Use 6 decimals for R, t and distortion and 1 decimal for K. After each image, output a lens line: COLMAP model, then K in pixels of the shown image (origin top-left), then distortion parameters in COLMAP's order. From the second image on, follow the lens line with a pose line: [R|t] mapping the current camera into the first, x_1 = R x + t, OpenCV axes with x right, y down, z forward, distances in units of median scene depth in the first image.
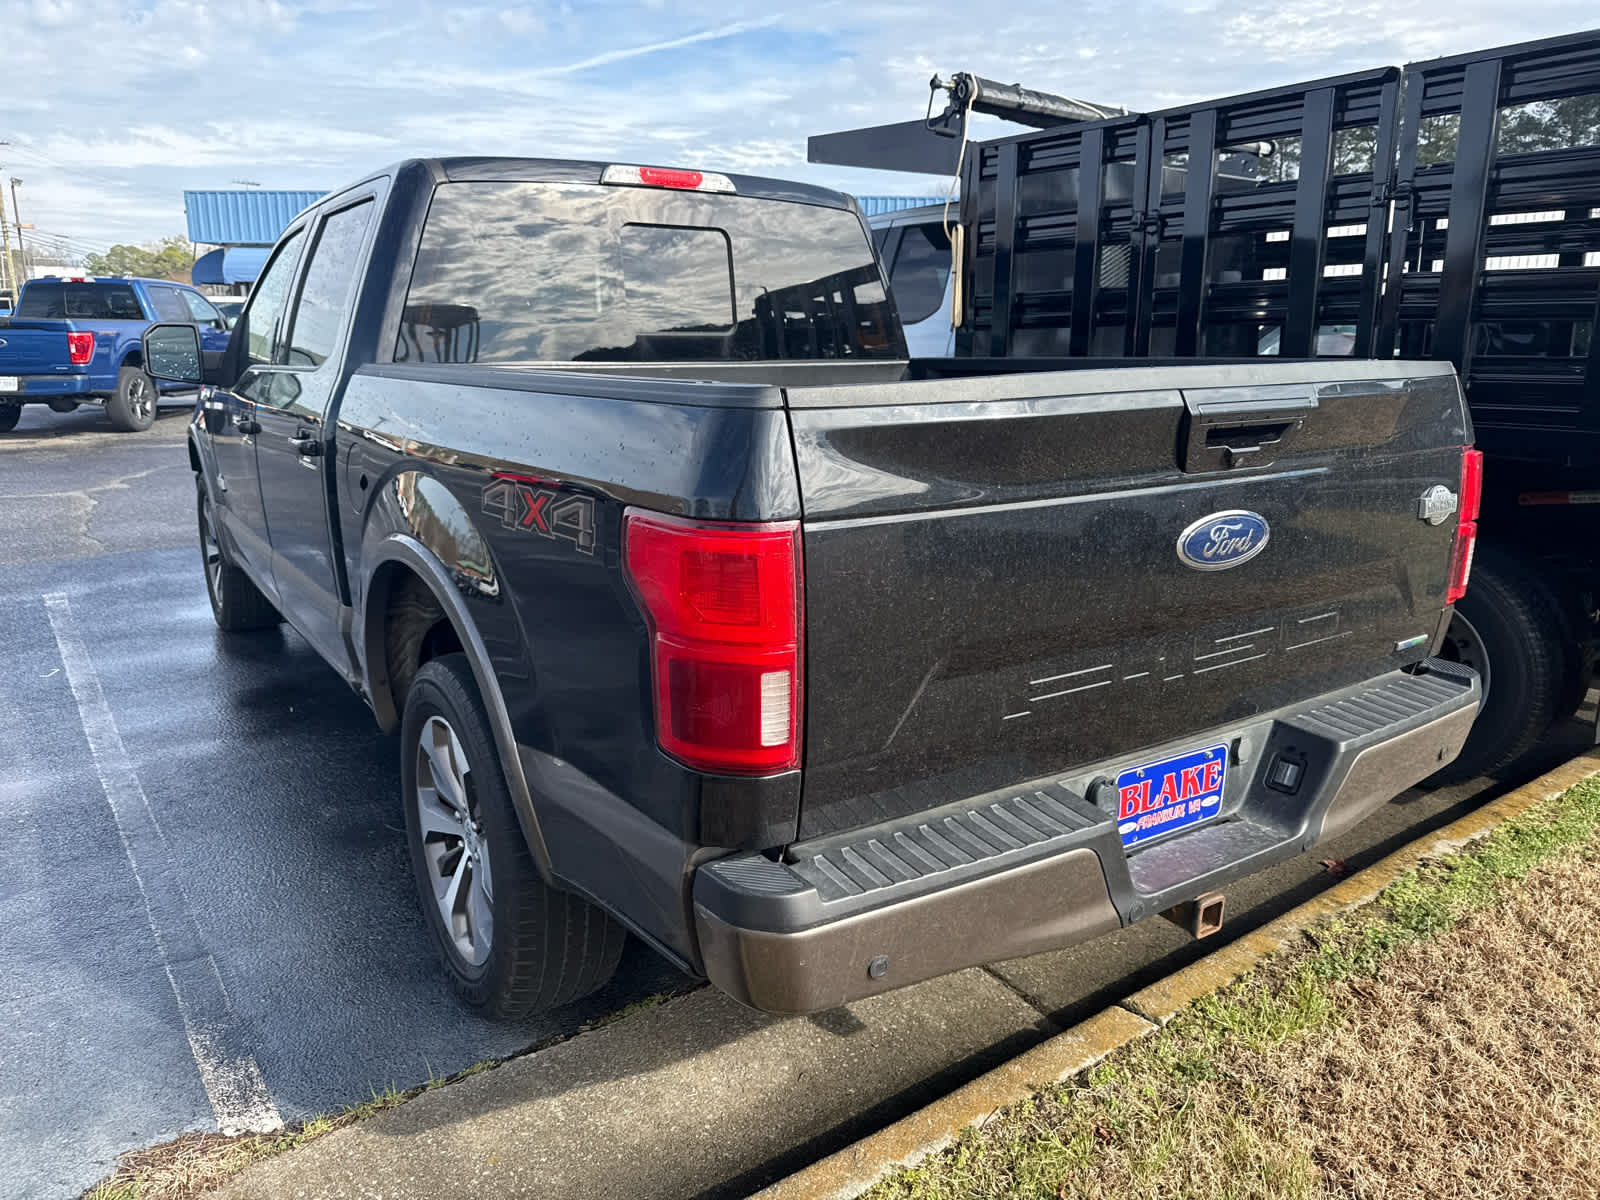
lens RADIAL K [[1152.4, 0, 797.6], [0, 1152.4, 600.7], [0, 0, 1]] dist [0.017347, -0.021004]
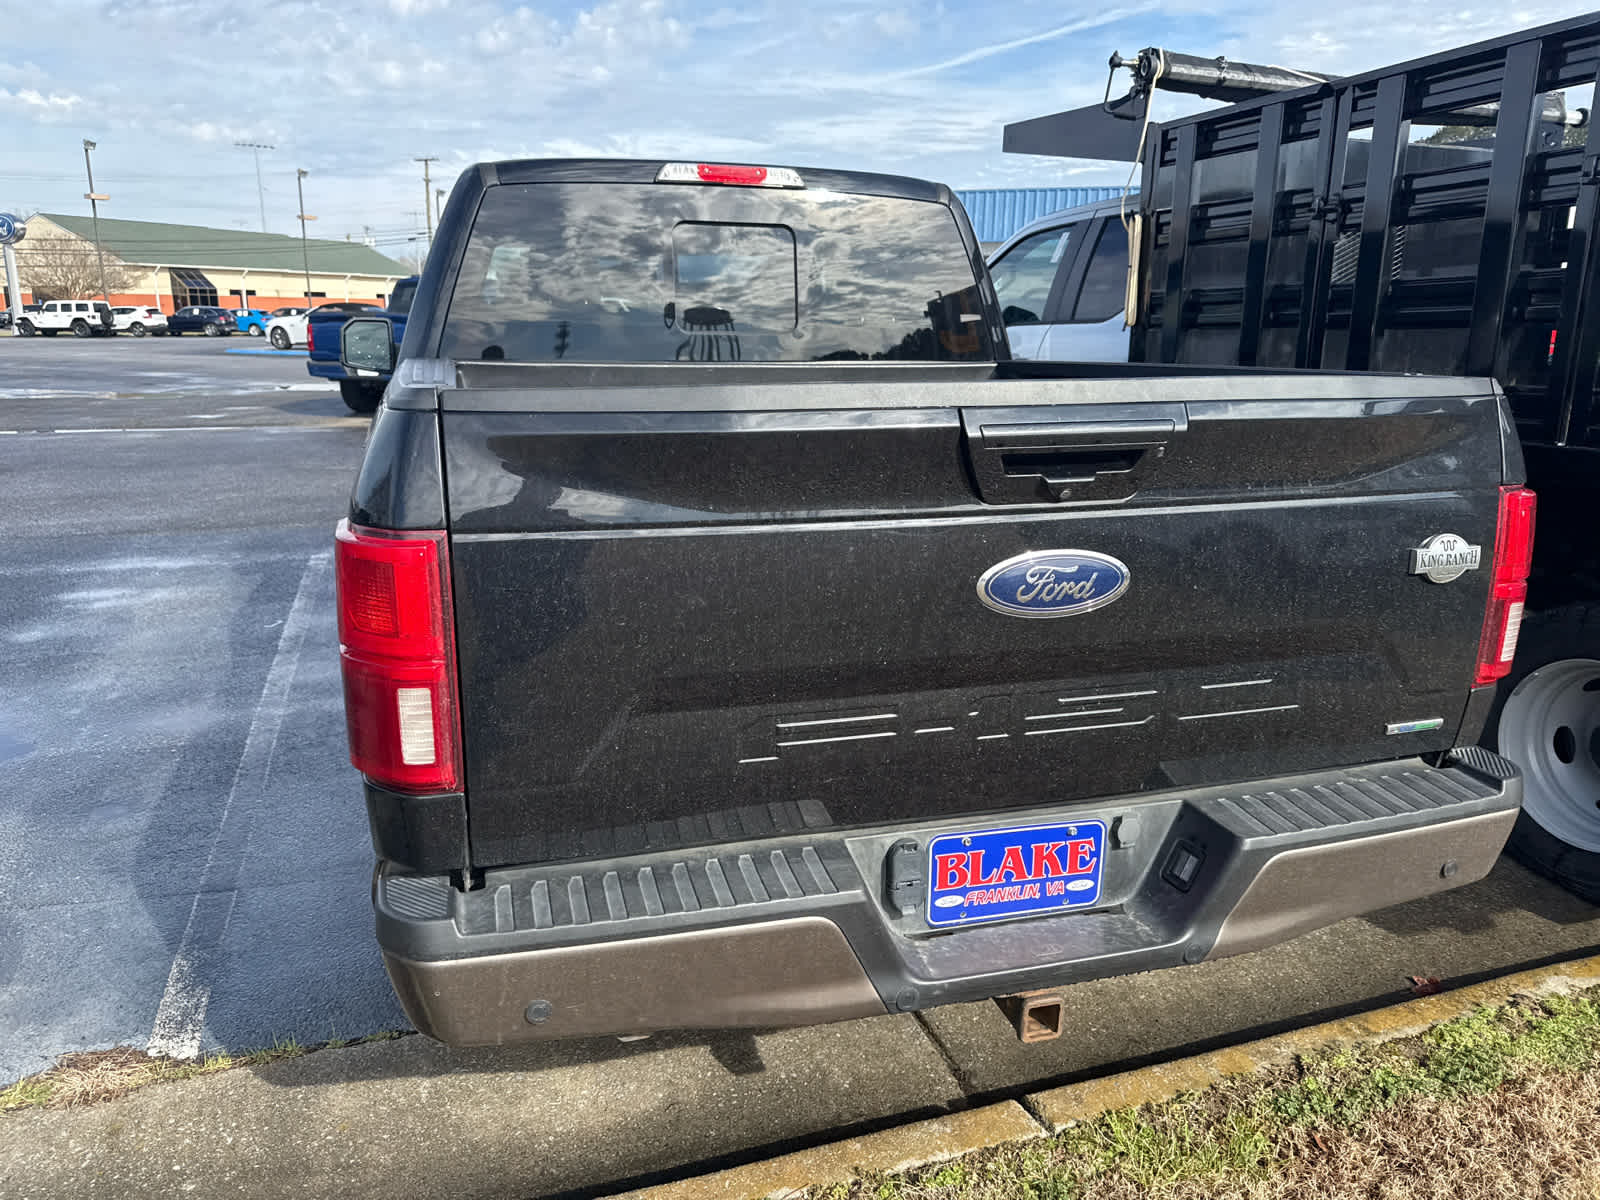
lens RADIAL K [[1152.4, 0, 796.1], [0, 1152.4, 600.8], [0, 0, 1]] dist [0.017347, -0.021004]
pose [[0.954773, 0.076930, -0.287210, 0.338853], [-0.076184, 0.996998, 0.013789, -0.028784], [0.287409, 0.008715, 0.957768, 0.103134]]
